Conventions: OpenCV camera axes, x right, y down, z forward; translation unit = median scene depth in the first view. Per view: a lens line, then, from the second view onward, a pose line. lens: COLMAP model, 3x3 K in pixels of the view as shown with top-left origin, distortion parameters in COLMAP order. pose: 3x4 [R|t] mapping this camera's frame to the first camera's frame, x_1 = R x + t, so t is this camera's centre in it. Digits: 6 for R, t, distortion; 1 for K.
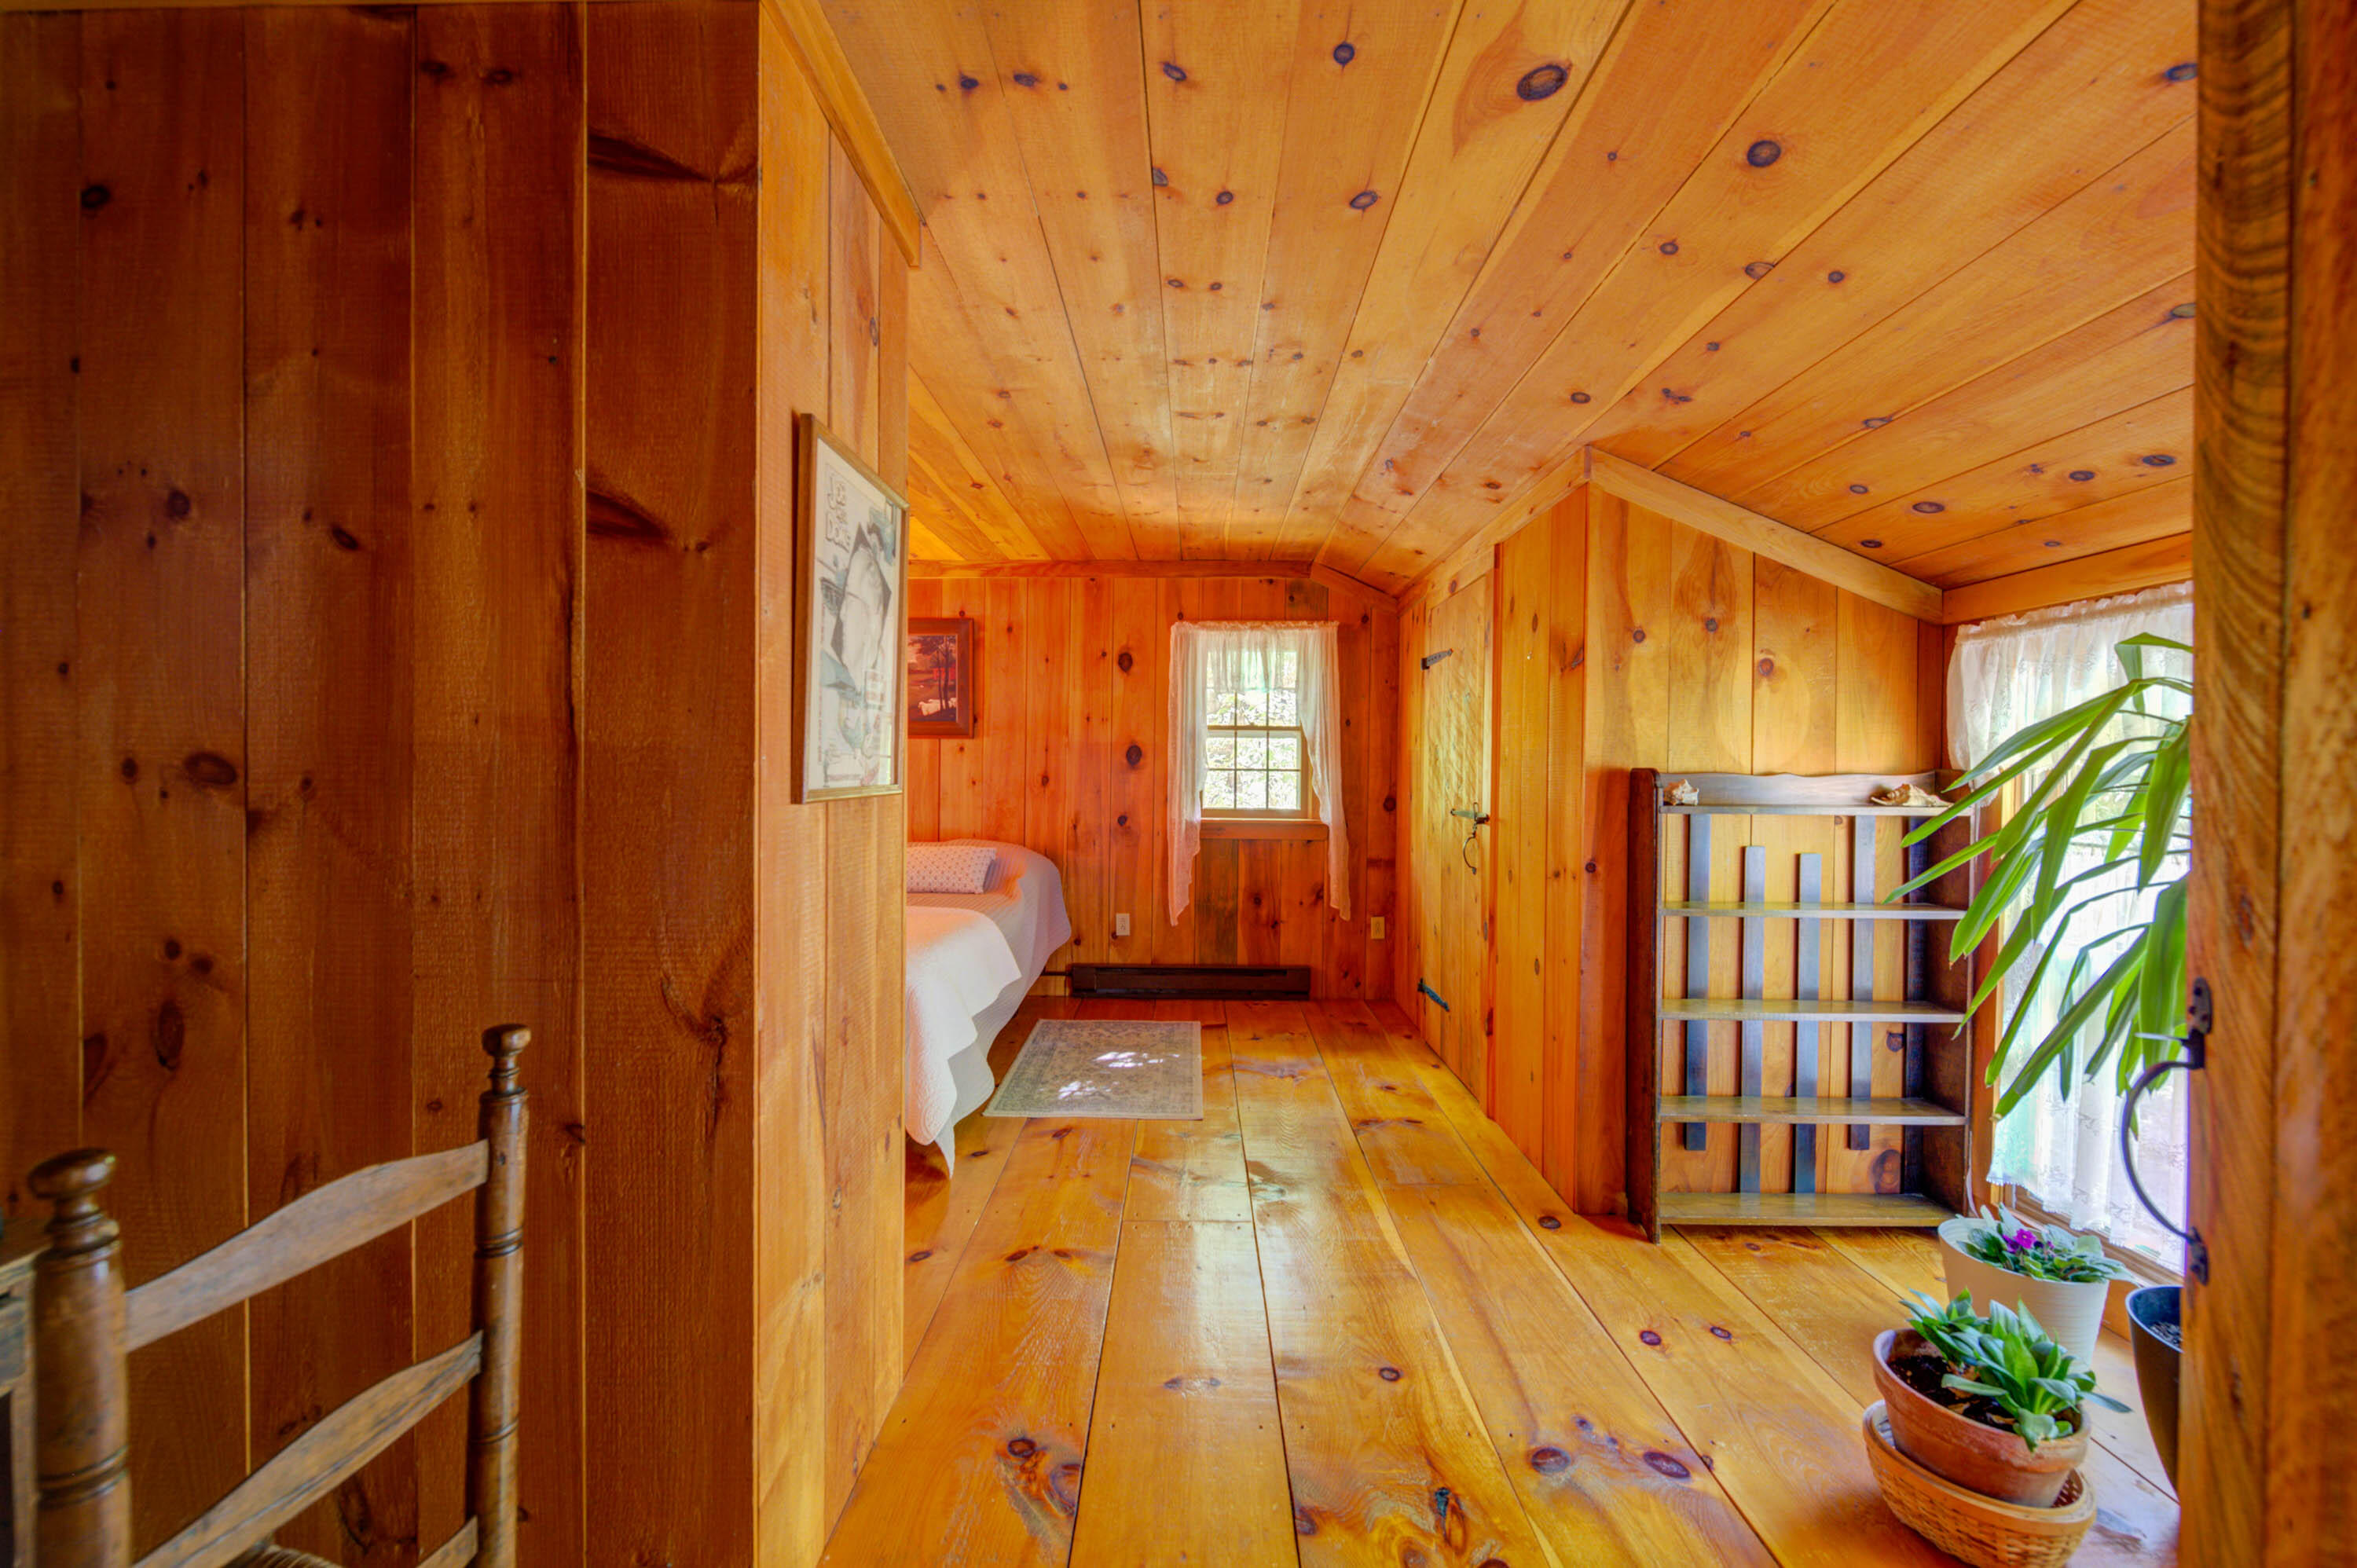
lens RADIAL K [[937.6, 0, 1179.7], [0, 937.6, 780.5], [0, 0, 1]] dist [-0.000995, -0.001347]
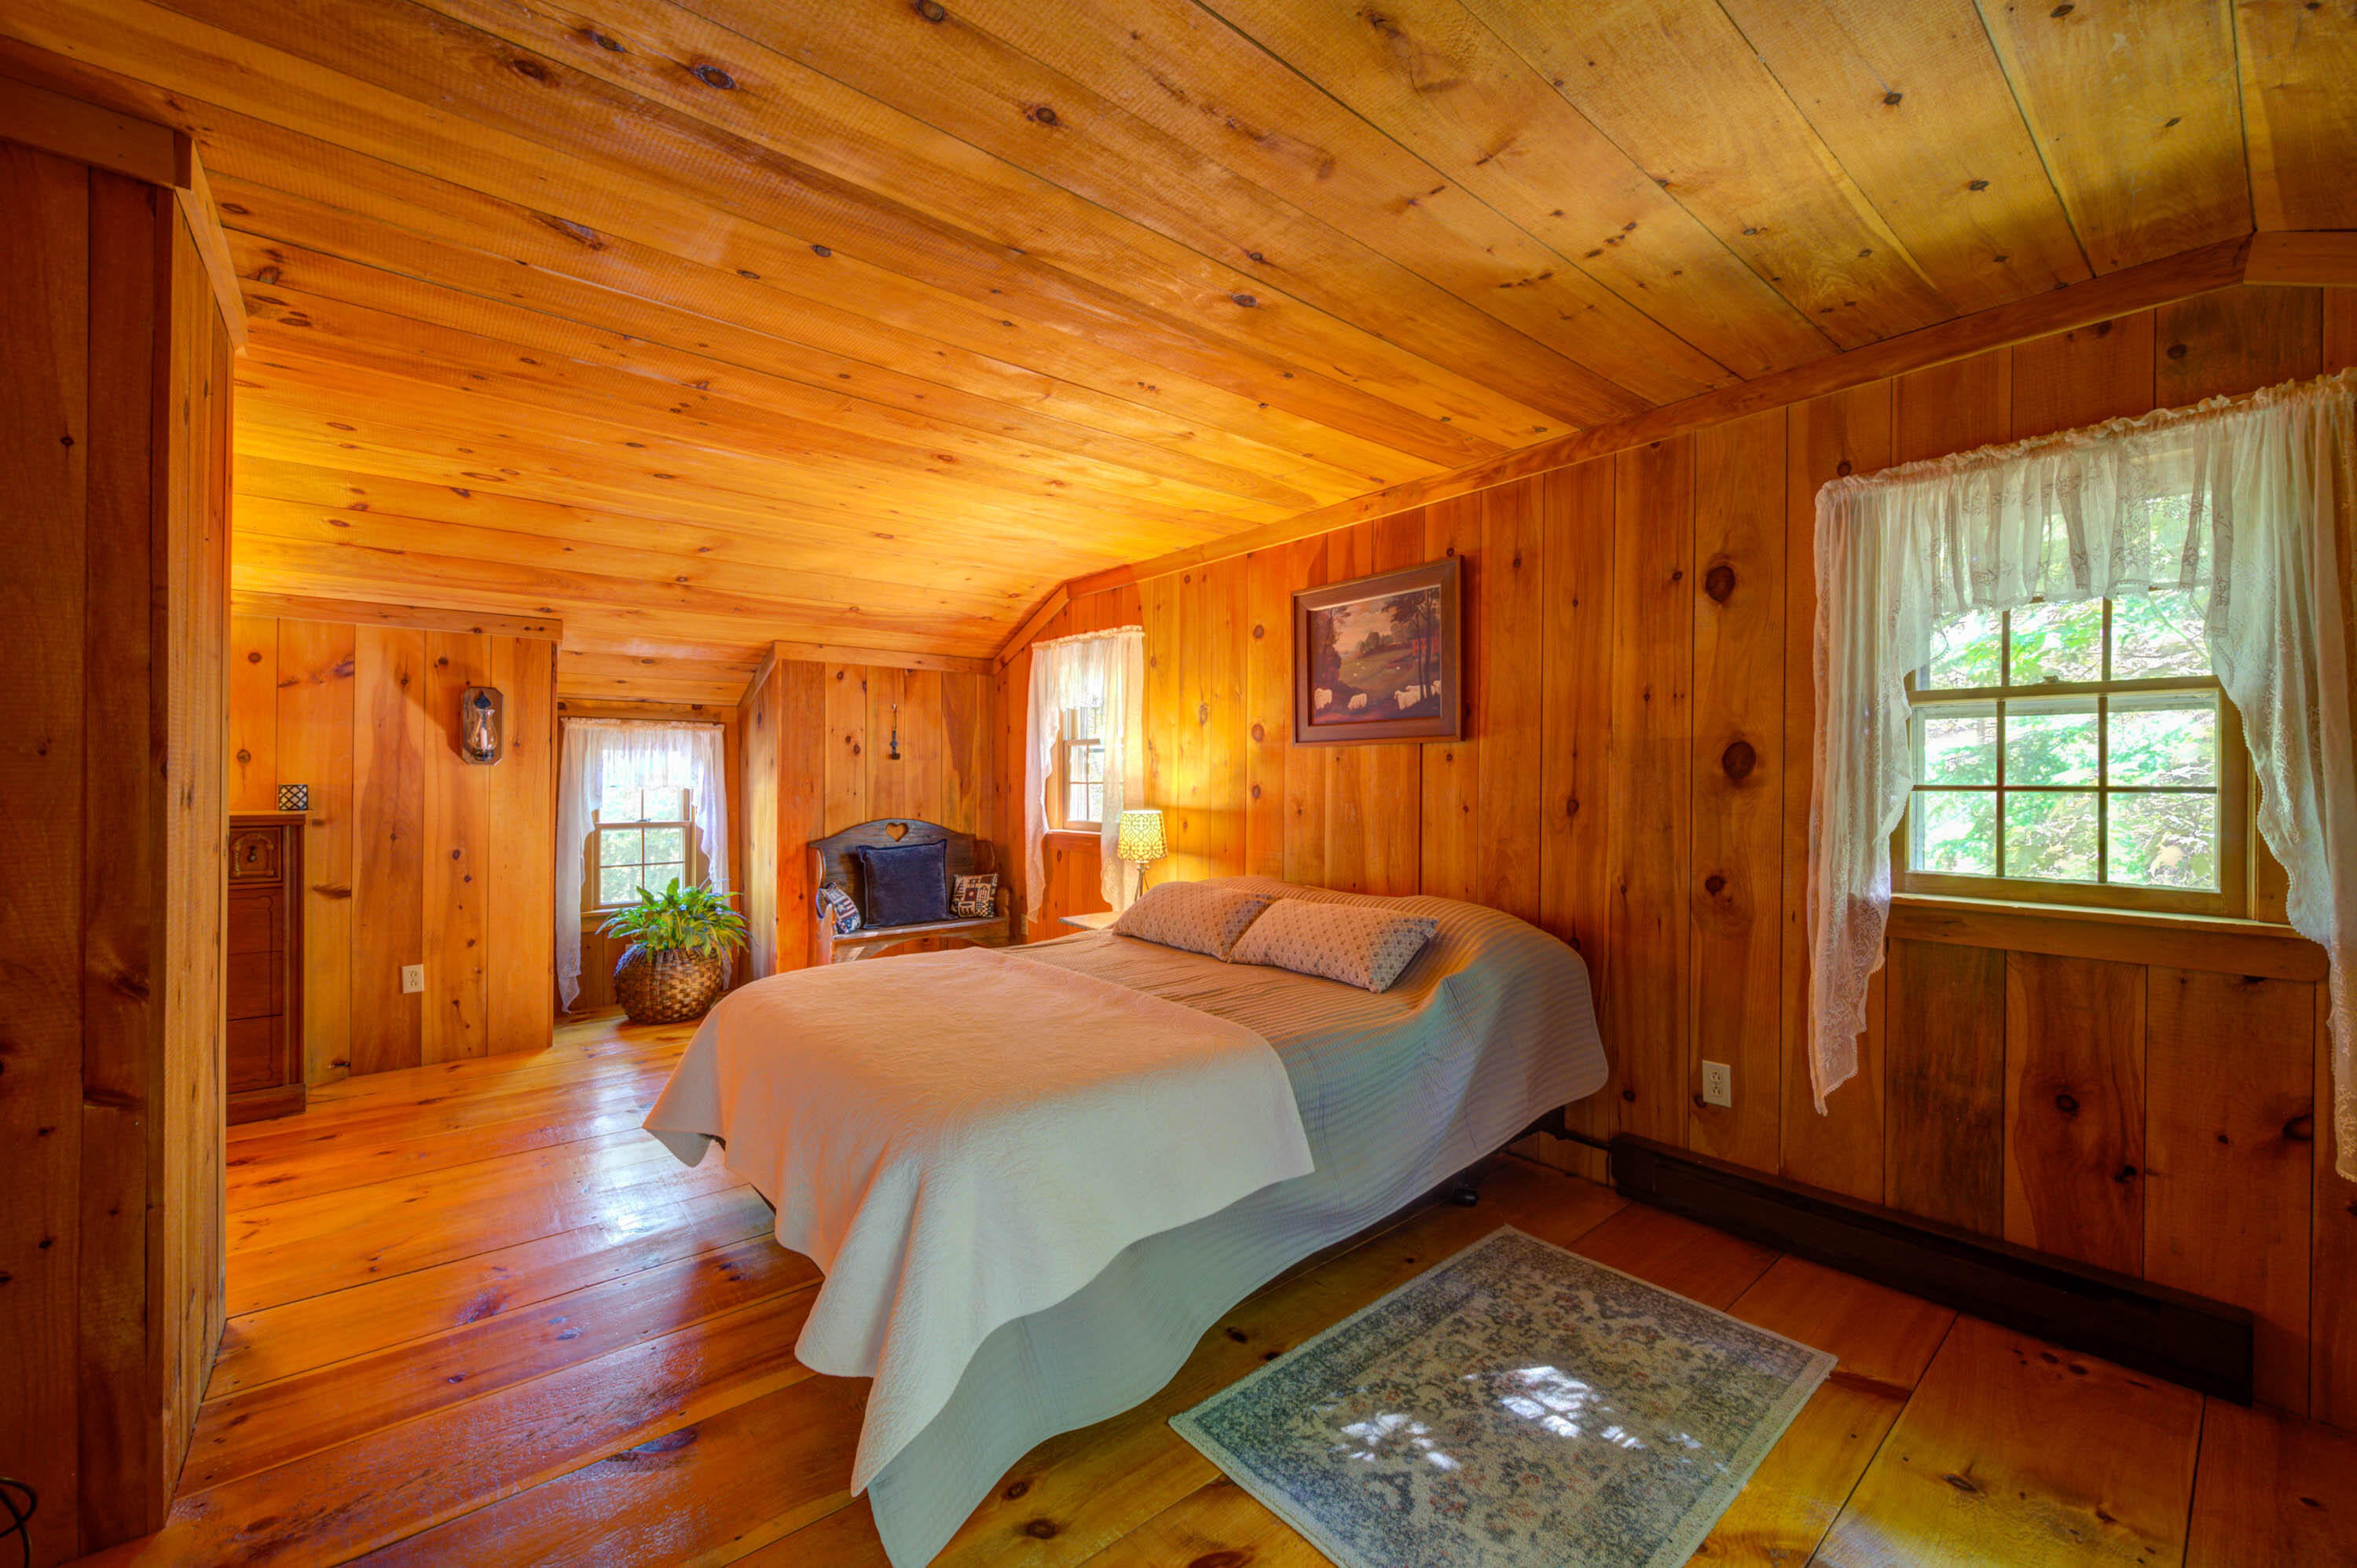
lens RADIAL K [[937.6, 0, 1176.7], [0, 937.6, 786.3], [0, 0, 1]] dist [-0.000995, -0.001347]
pose [[0.653278, -0.002560, -0.757113, 0.139926], [-0.003791, 0.999971, -0.006653, -0.008329], [0.757108, 0.007216, 0.653250, 0.427901]]
